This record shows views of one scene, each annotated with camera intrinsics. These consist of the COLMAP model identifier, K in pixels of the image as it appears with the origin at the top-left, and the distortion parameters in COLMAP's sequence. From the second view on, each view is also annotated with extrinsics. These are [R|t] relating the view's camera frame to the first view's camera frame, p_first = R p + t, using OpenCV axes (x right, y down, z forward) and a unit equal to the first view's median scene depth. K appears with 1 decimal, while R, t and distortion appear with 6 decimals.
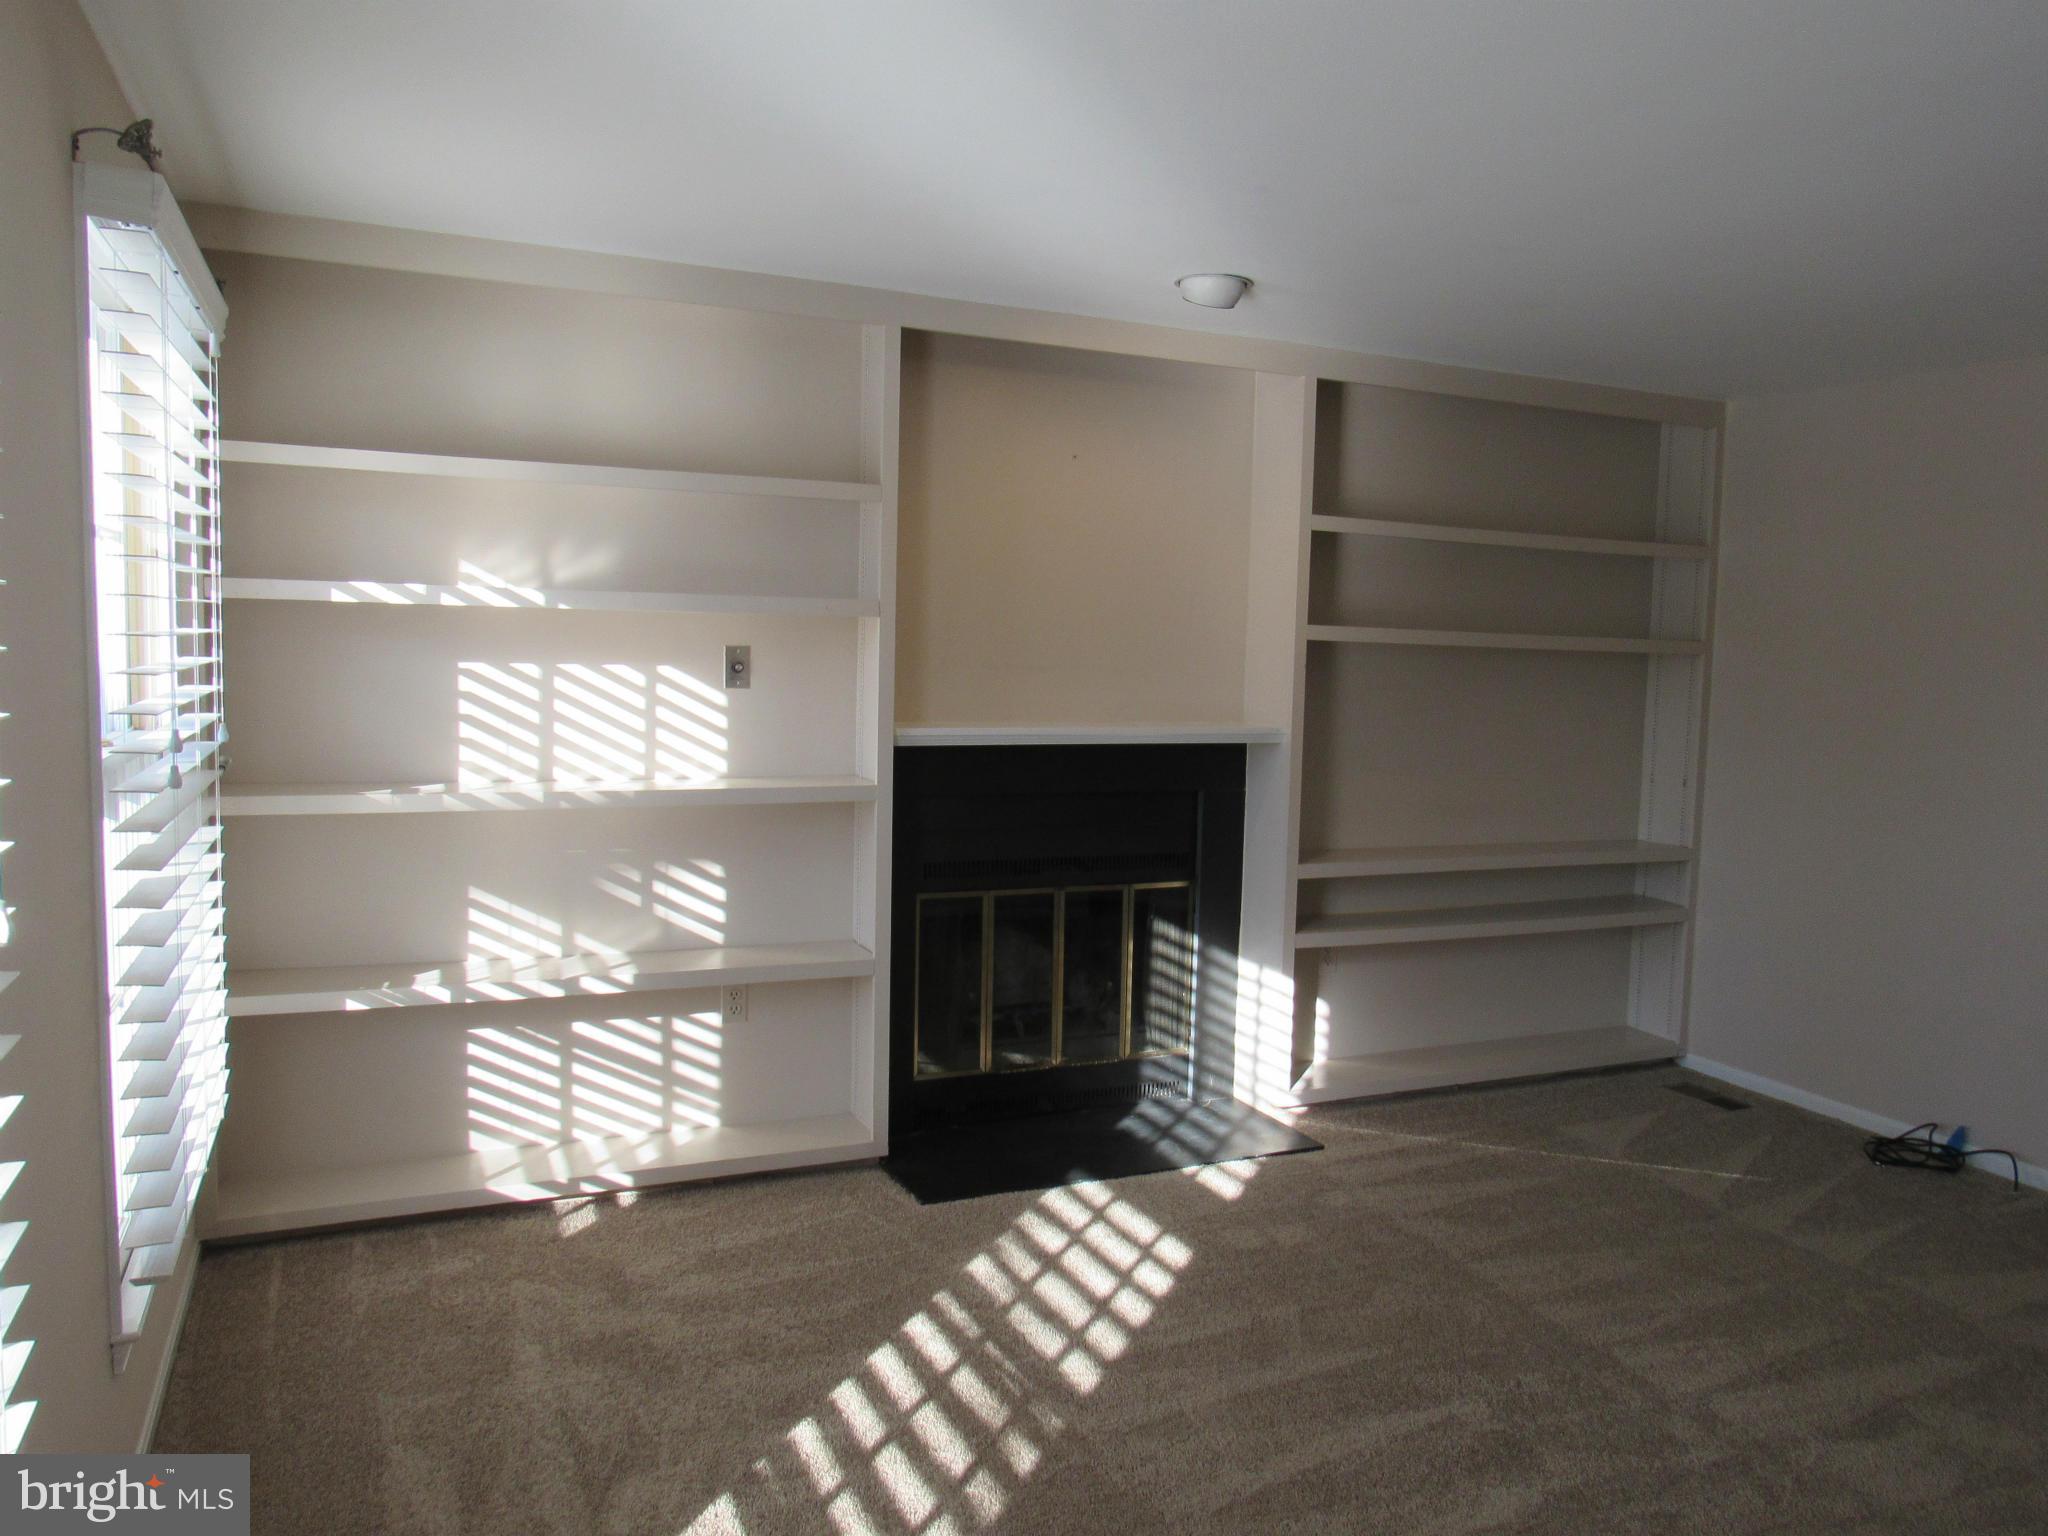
lens RADIAL K [[1460.6, 0, 1029.8], [0, 1460.6, 768.8], [0, 0, 1]] dist [-0.028883, 0.004668]
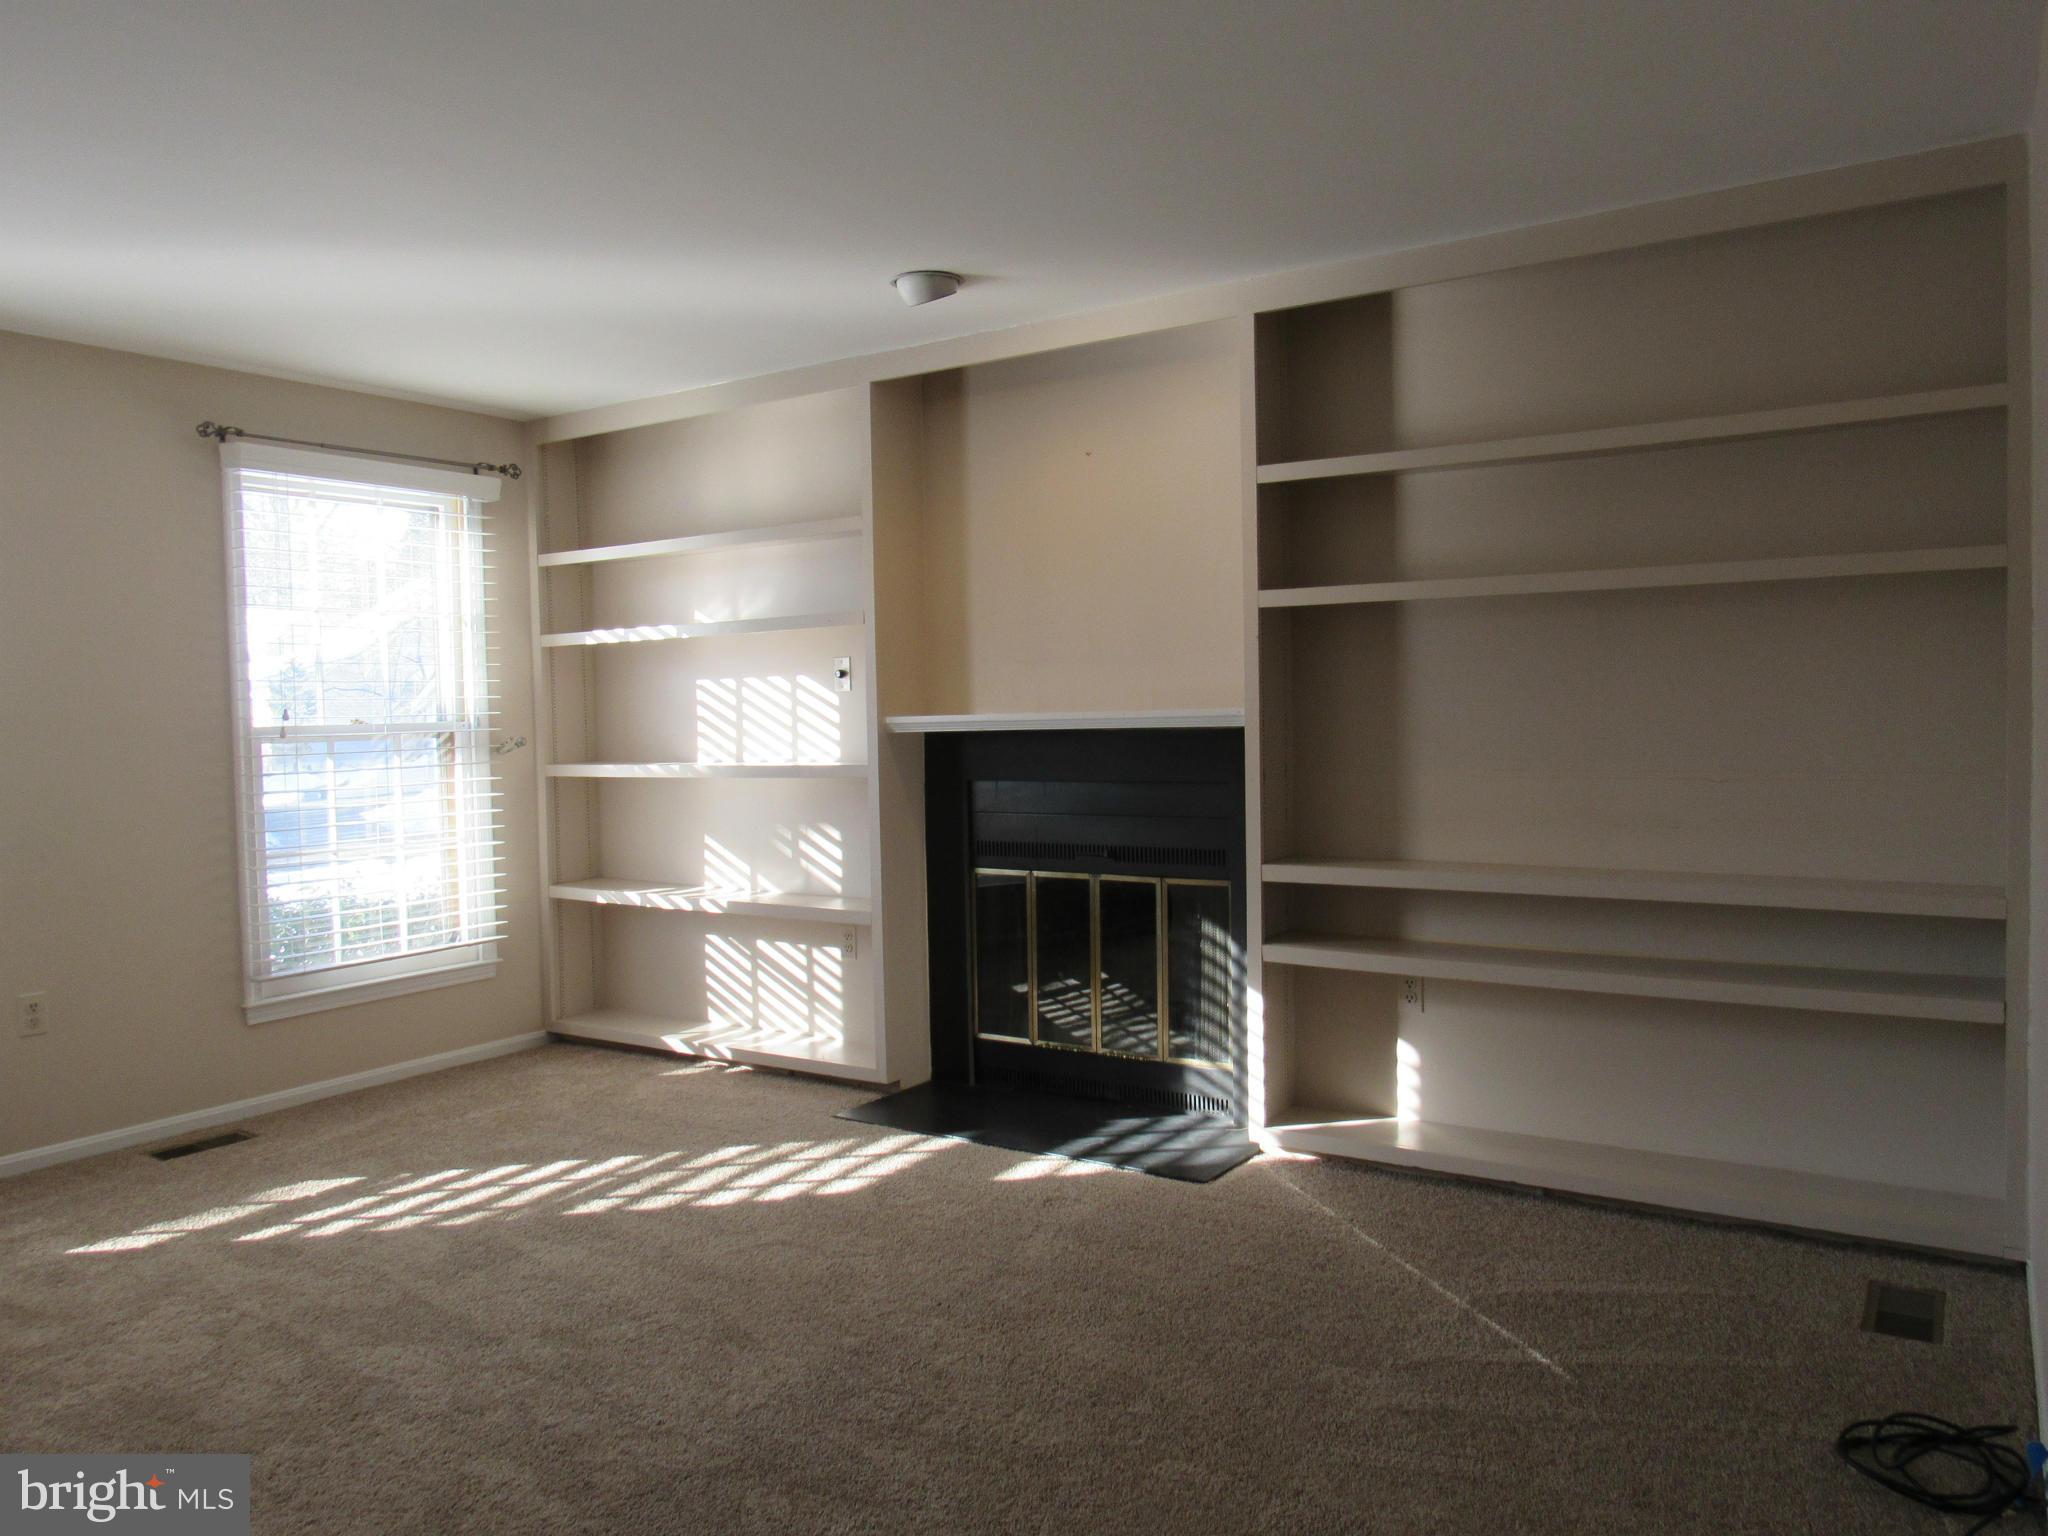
lens RADIAL K [[1460.6, 0, 1029.8], [0, 1460.6, 768.8], [0, 0, 1]] dist [-0.028883, 0.004668]
pose [[0.534849, -0.007121, -0.844918, 0.970620], [-0.035673, 0.998883, -0.031000, 0.046746], [0.844194, 0.046721, 0.533997, 0.472757]]
